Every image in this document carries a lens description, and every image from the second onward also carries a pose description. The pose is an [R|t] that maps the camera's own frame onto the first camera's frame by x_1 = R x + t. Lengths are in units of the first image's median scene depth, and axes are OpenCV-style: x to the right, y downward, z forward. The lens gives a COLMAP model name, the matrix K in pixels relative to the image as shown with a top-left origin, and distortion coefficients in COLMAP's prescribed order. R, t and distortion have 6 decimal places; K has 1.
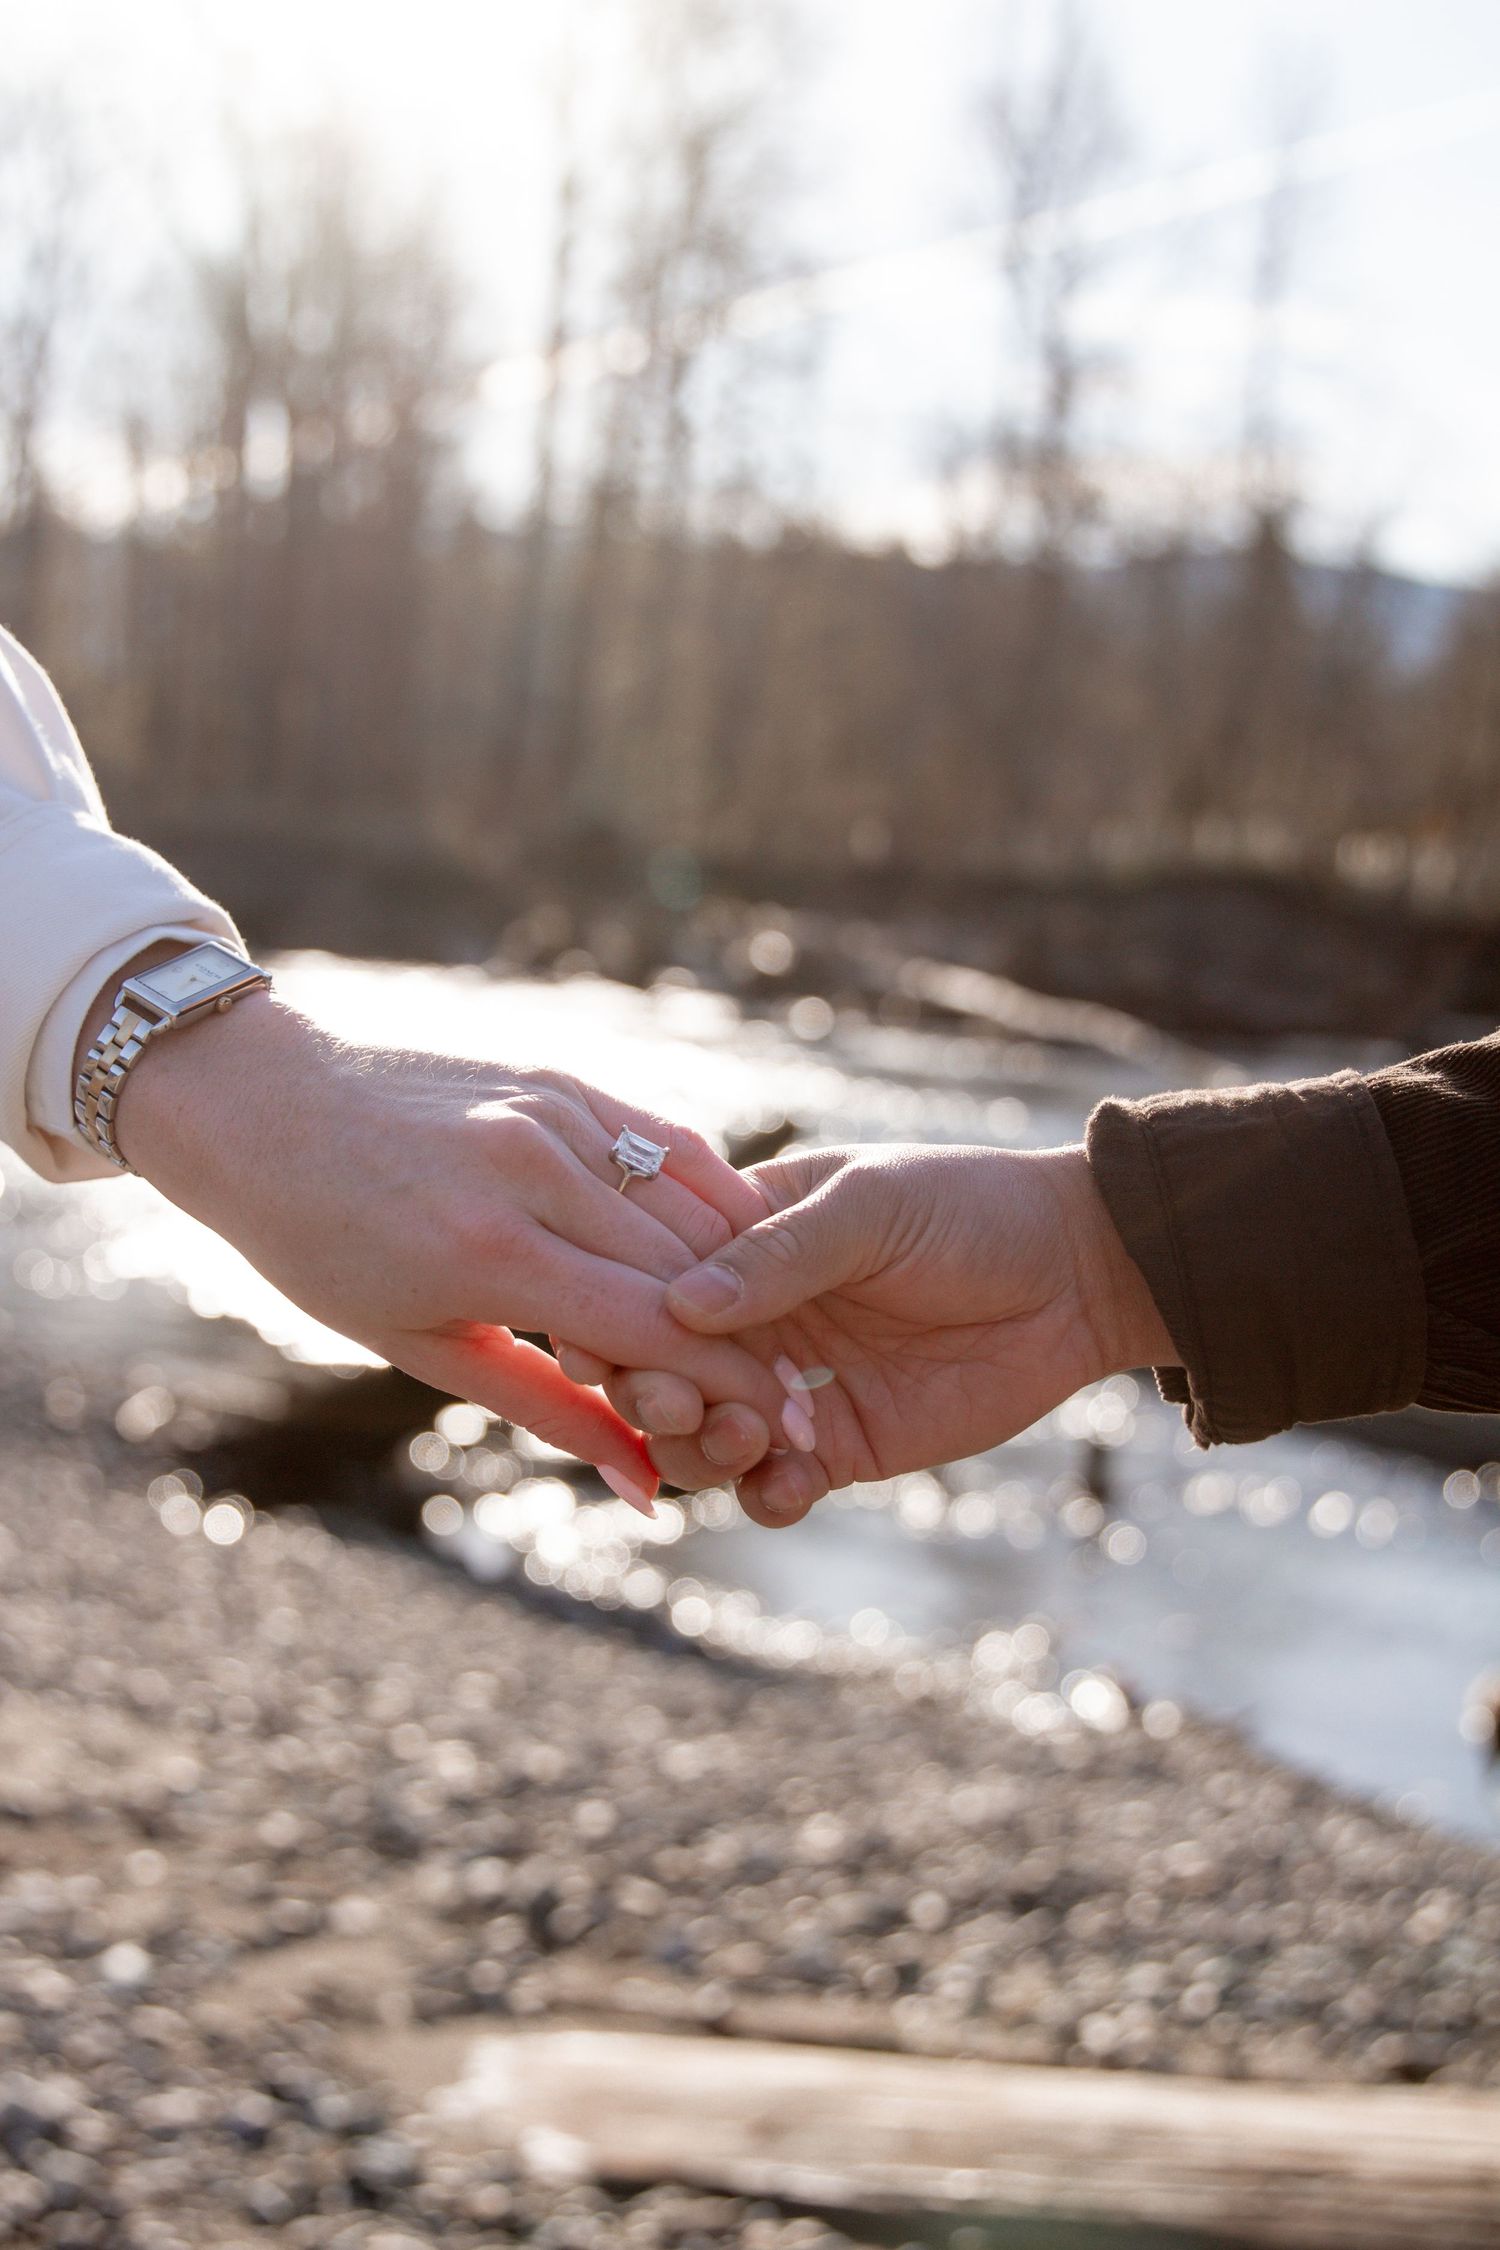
lens RADIAL K [[2920.8, 0, 746.8], [0, 2920.8, 1119.8], [0, 0, 1]] dist [-0.052729, 0.000000]
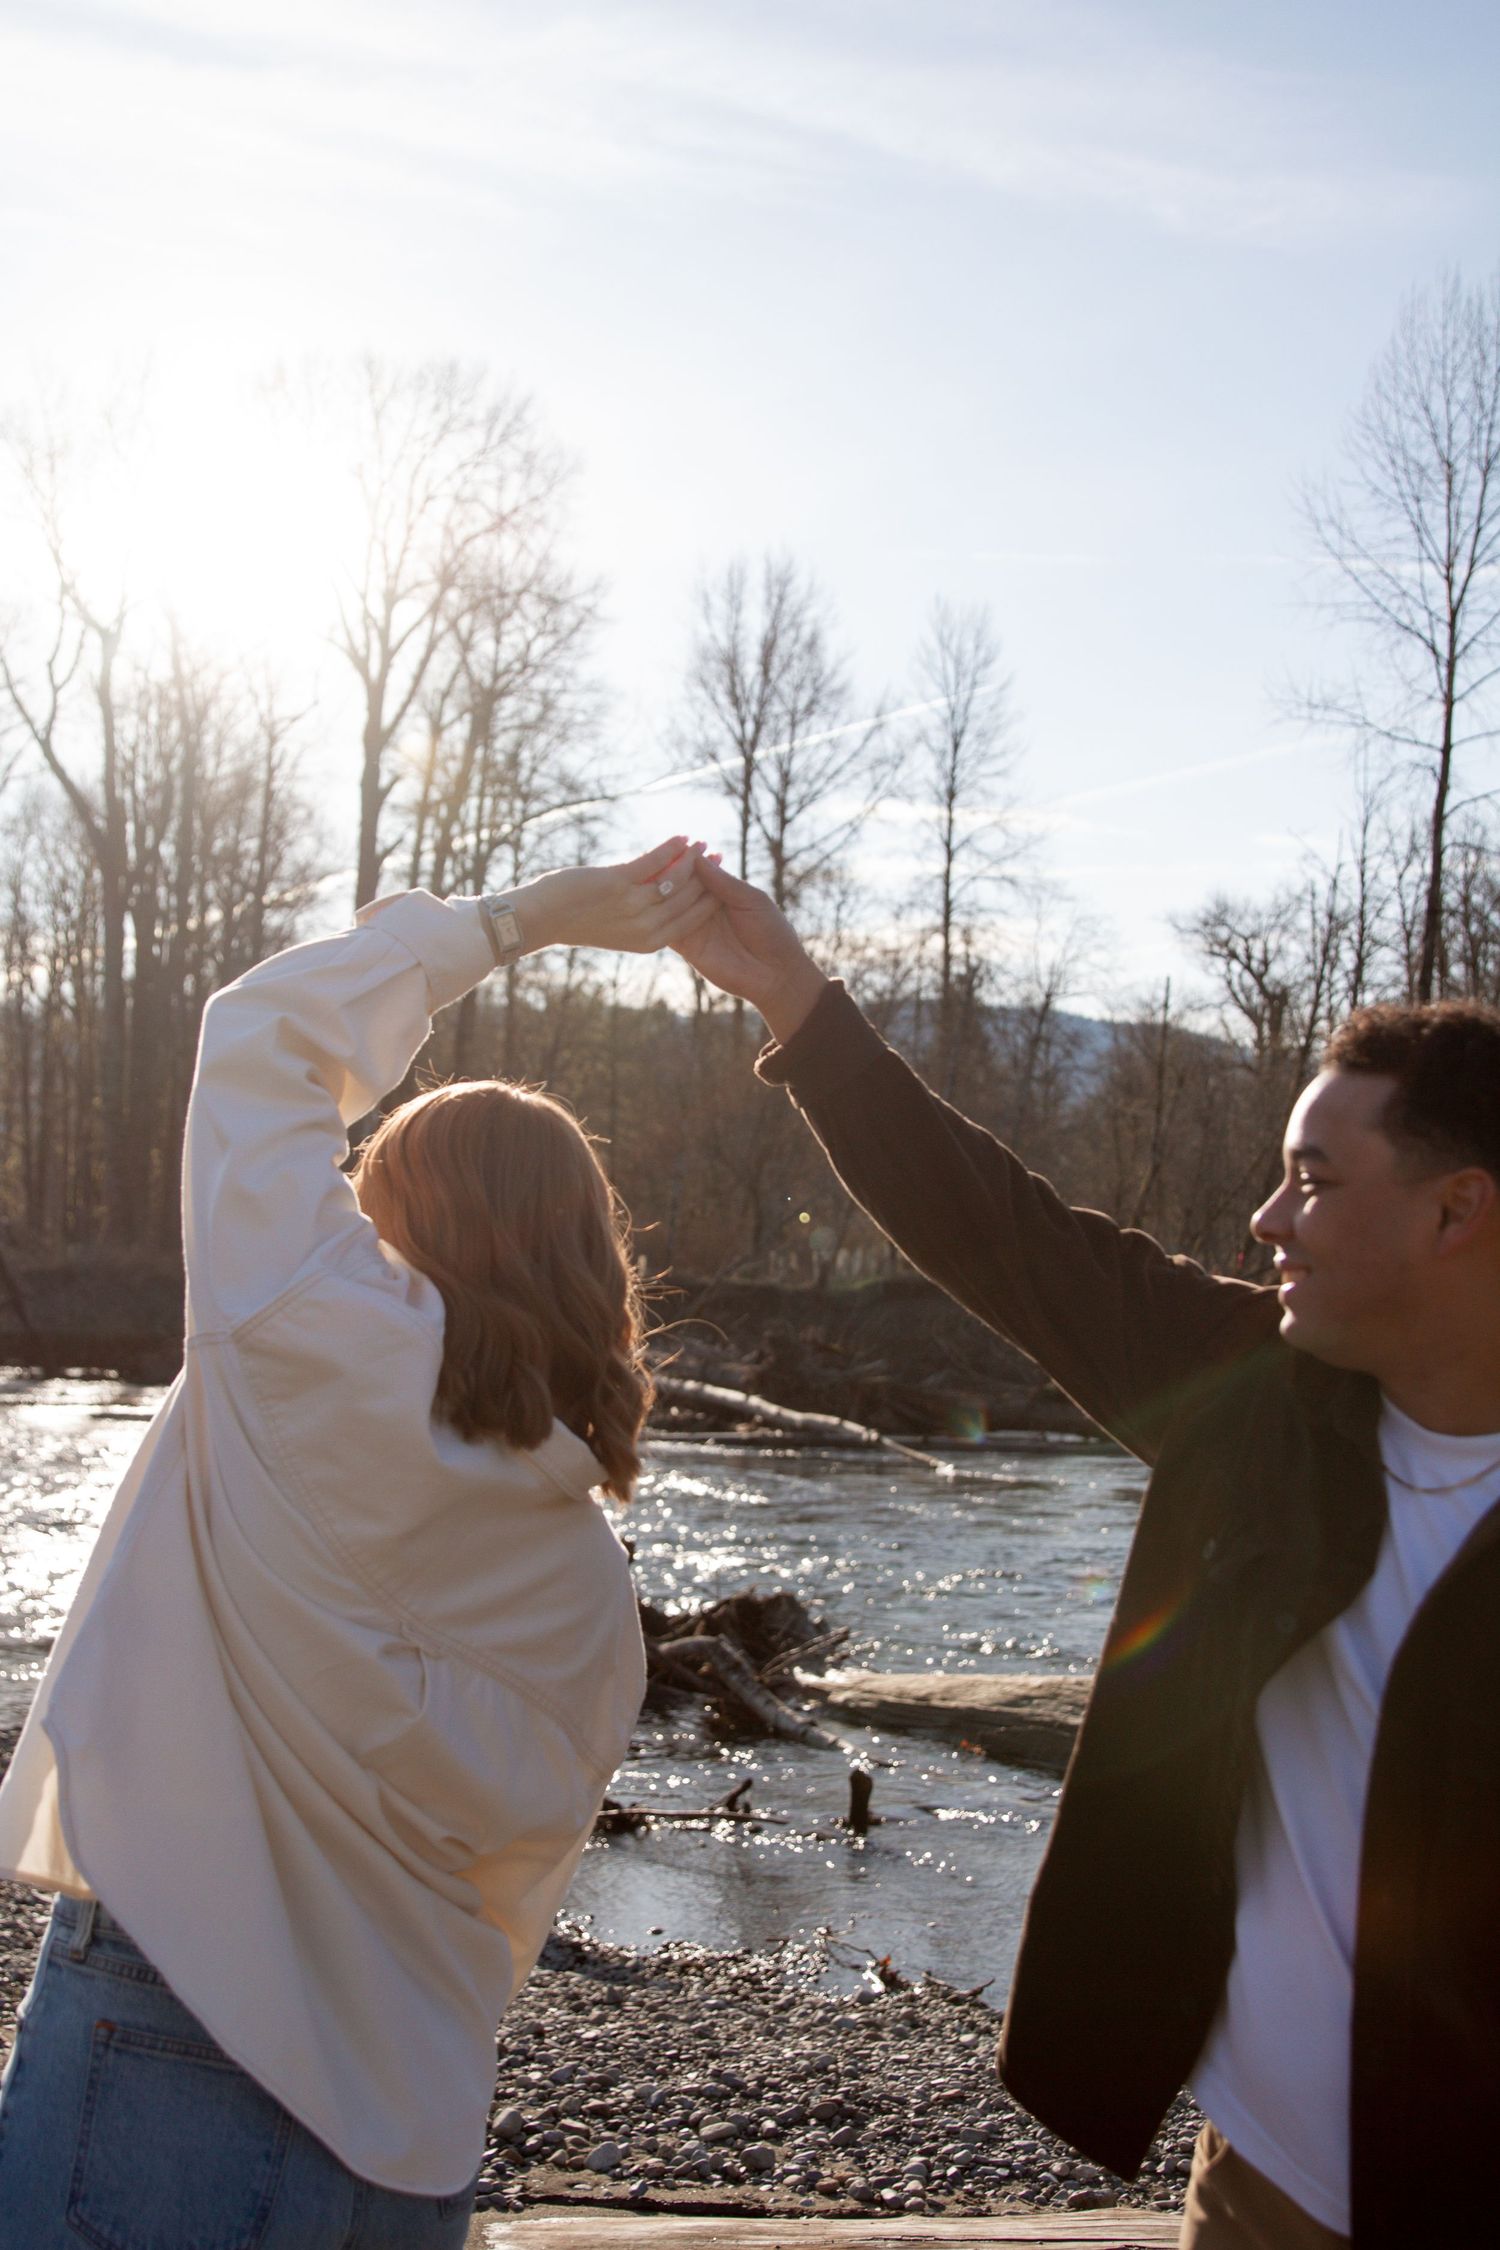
lens RADIAL K [[2474.1, 0, 737.2], [0, 2474.1, 1112.8], [0, 0, 1]] dist [-0.093109, 0.000000]
pose [[0.996160, -0.026554, 0.083432, -0.032147], [0.038832, 0.988047, -0.149185, -0.039969], [-0.078474, 0.151852, 0.985283, -0.223479]]
